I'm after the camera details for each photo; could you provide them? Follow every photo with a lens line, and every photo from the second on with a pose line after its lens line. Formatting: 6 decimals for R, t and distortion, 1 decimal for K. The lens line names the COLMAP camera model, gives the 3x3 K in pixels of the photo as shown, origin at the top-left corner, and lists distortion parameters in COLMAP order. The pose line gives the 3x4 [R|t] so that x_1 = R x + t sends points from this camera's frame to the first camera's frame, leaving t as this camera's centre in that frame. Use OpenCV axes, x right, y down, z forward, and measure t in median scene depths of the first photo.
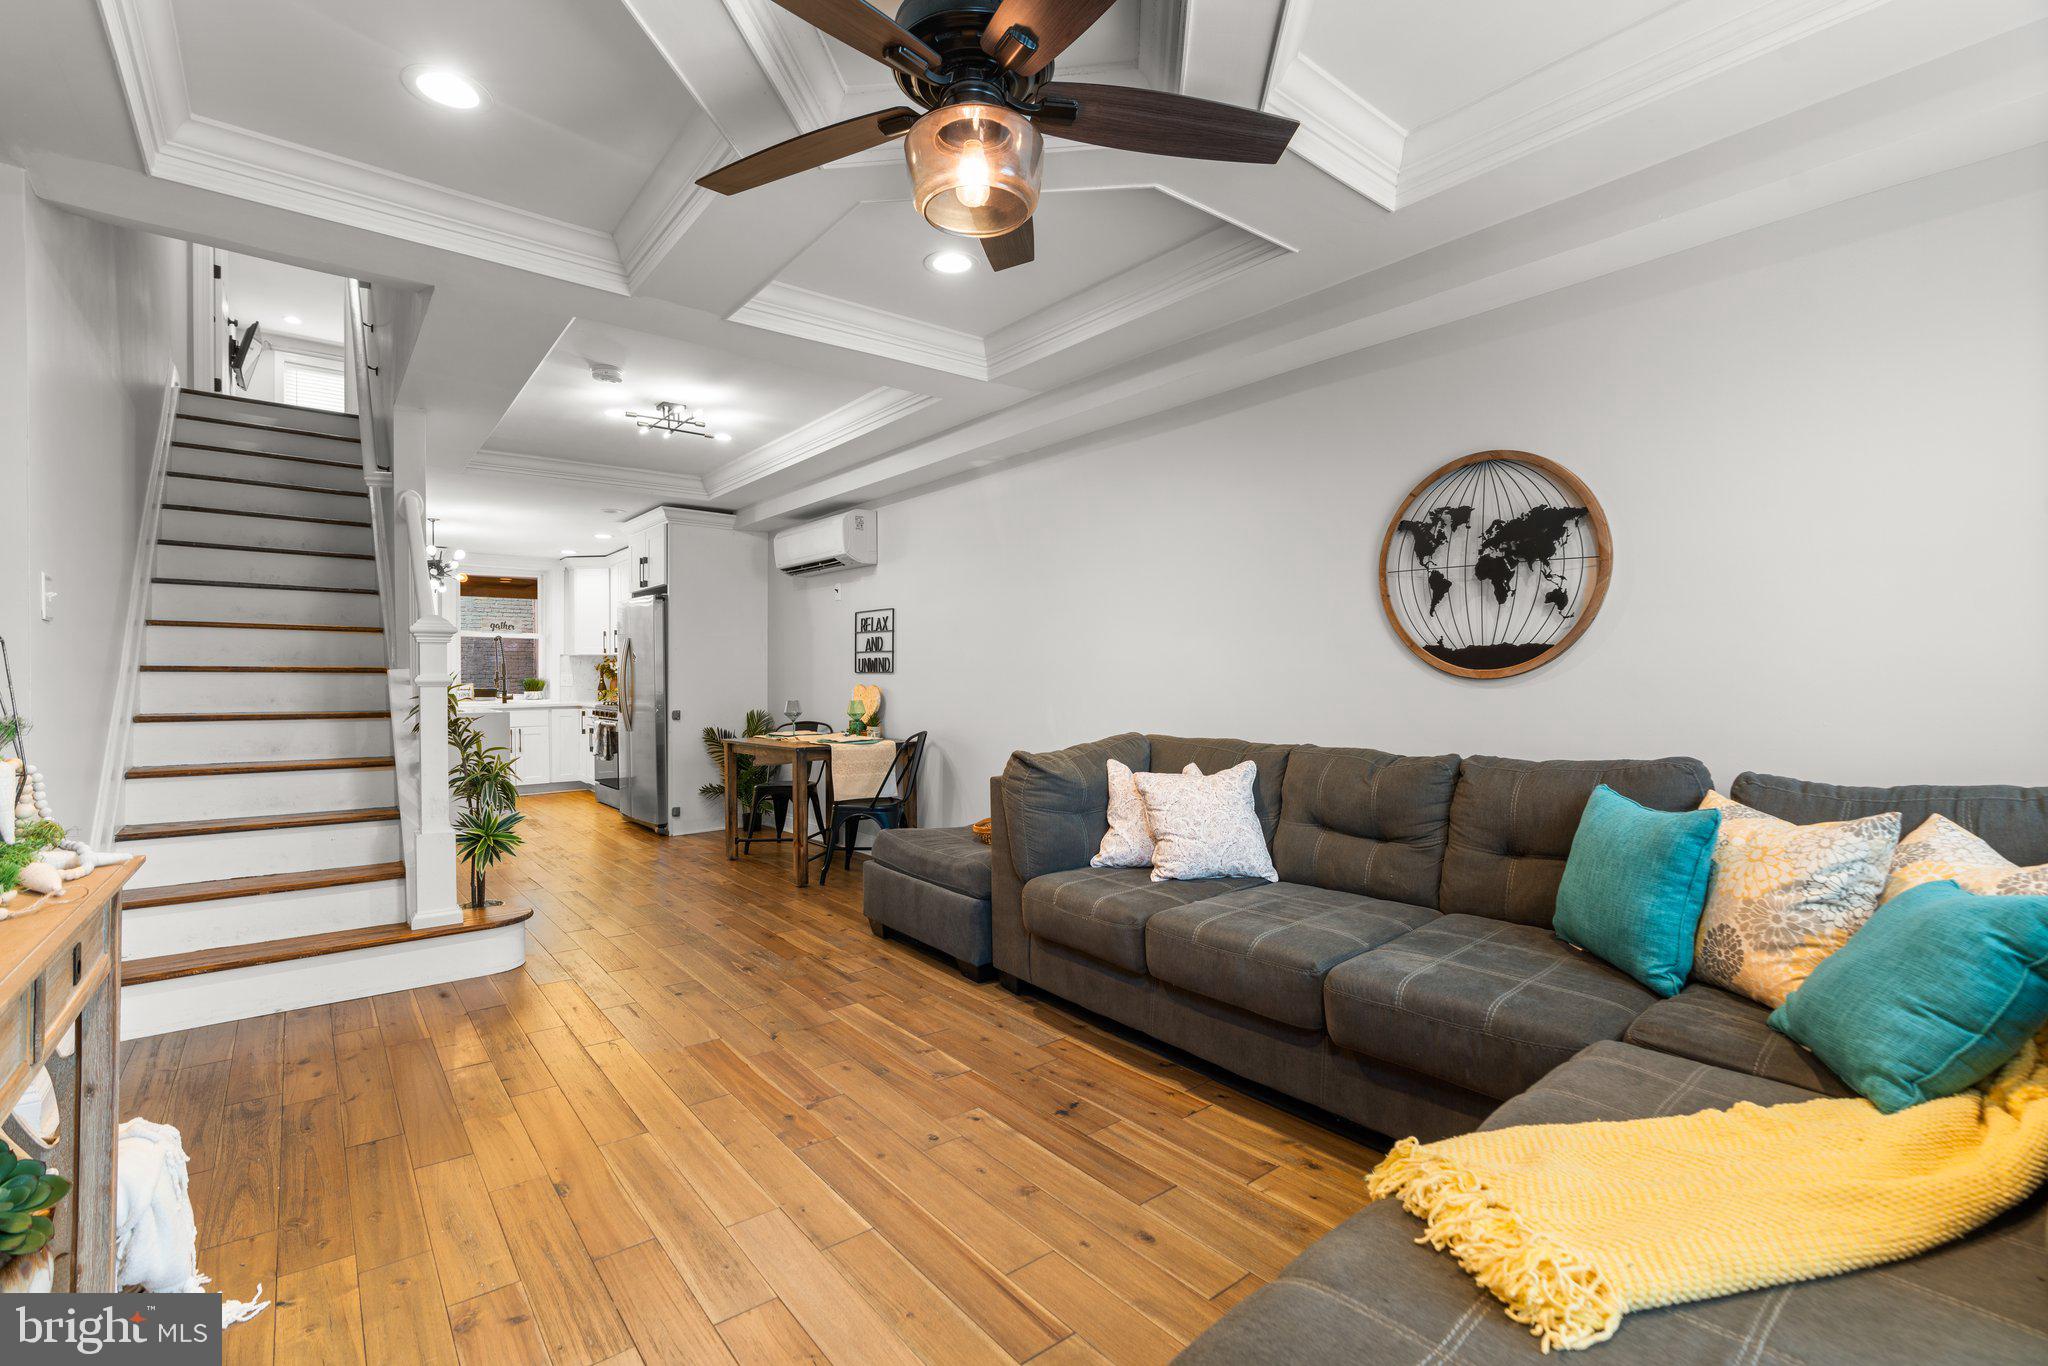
lens RADIAL K [[922.0, 0, 1029.5], [0, 922.0, 679.3], [0, 0, 1]] dist [-0.012489, 0.000156]
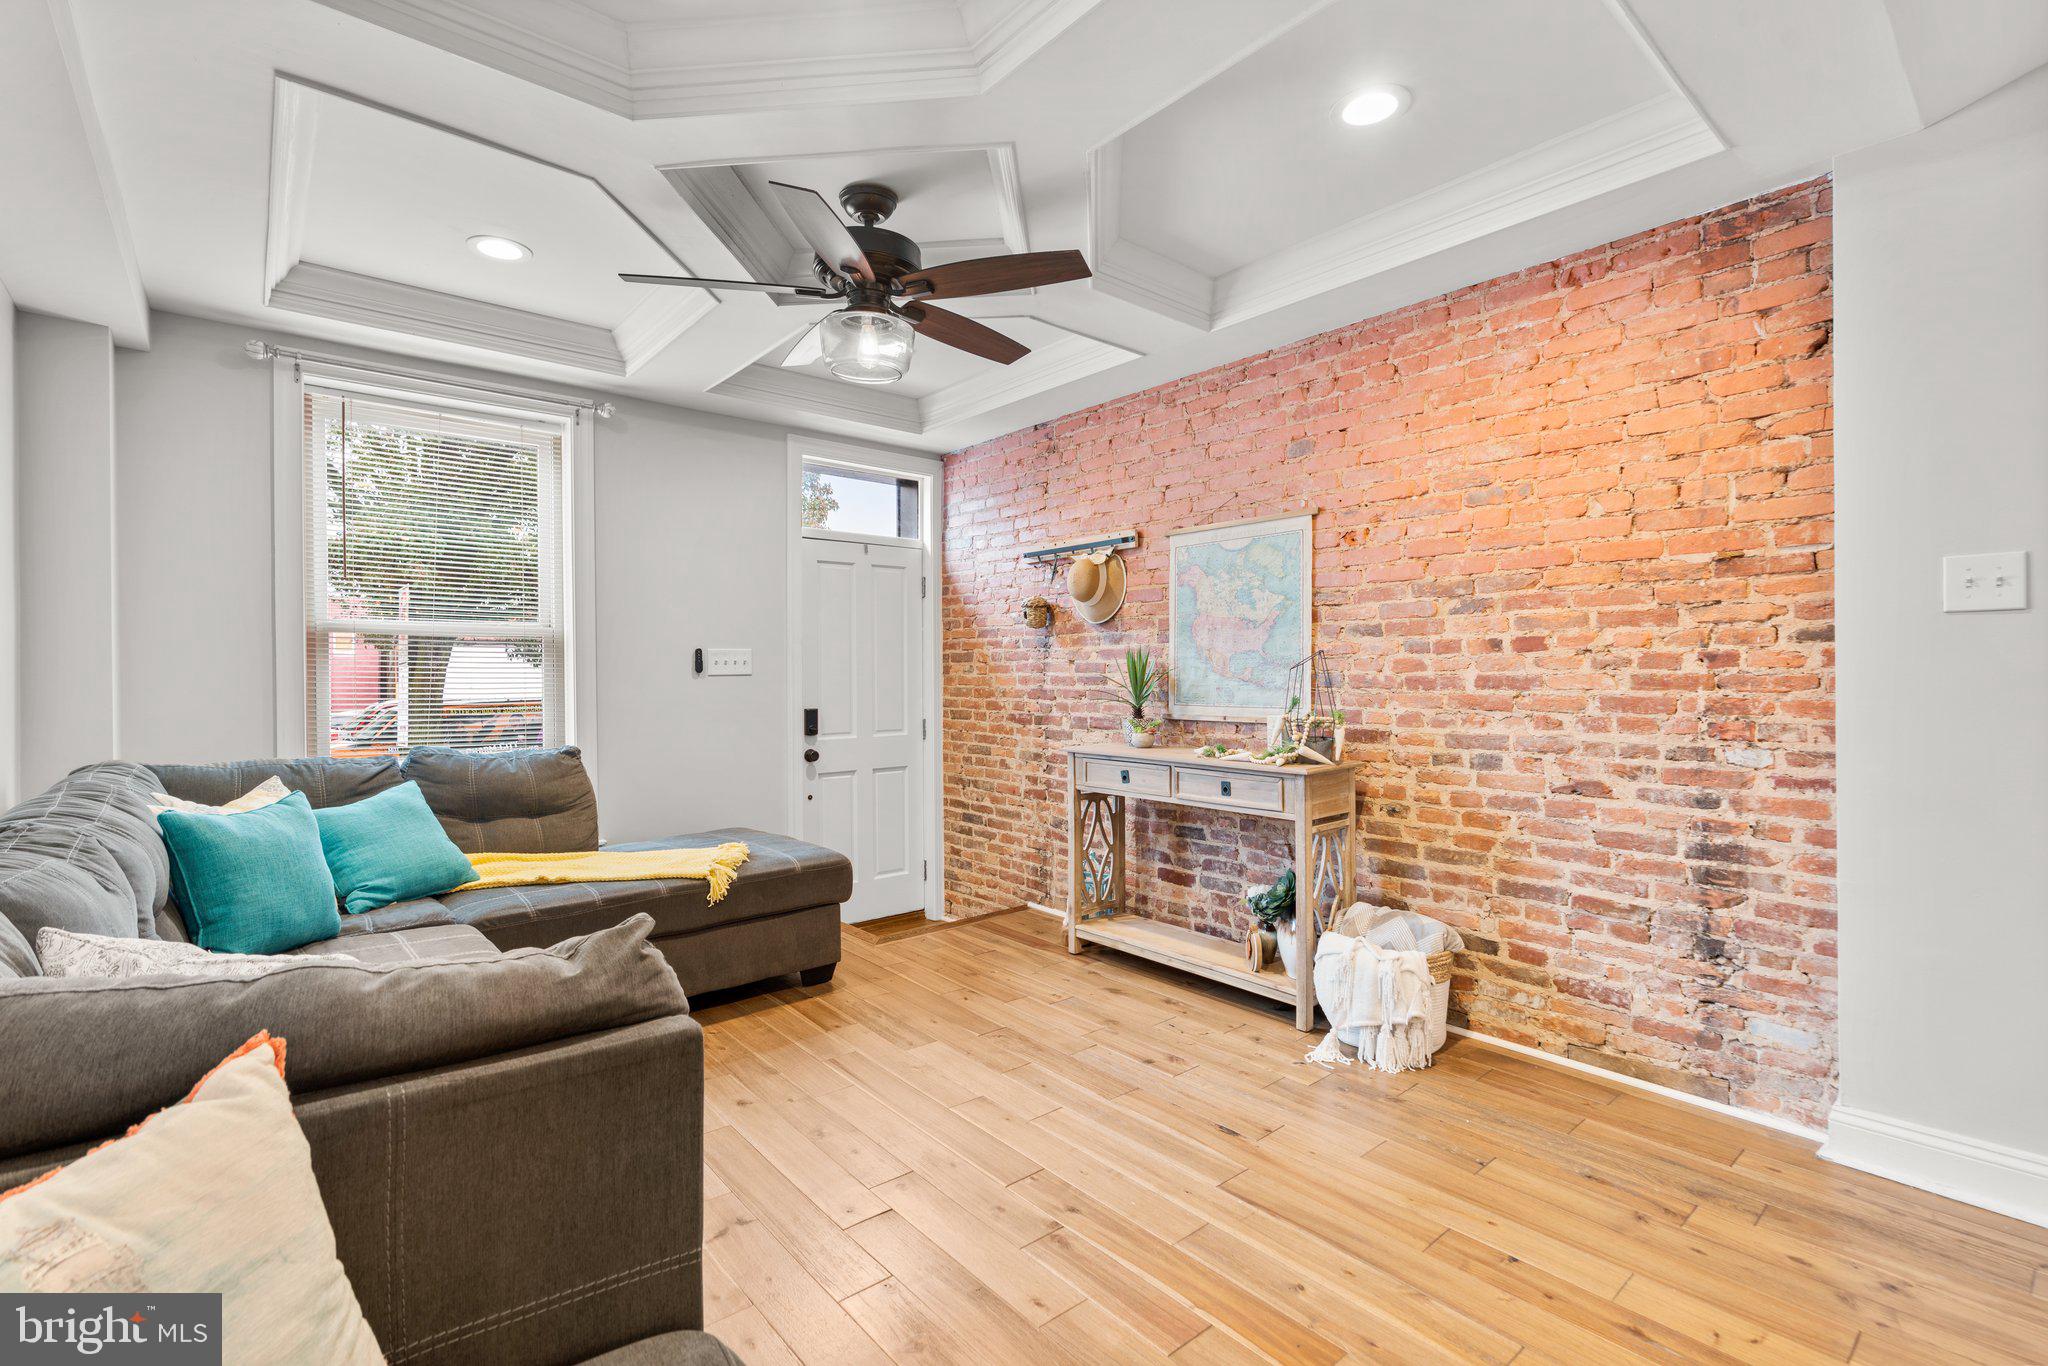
lens RADIAL K [[925.6, 0, 1028.1], [0, 925.6, 677.3], [0, 0, 1]] dist [-0.001605, 0.001187]
pose [[-0.999643, 0.007925, -0.025497, -0.084471], [0.007723, 0.999938, 0.008004, -0.007328], [0.025559, 0.007804, -0.999643, 0.766509]]
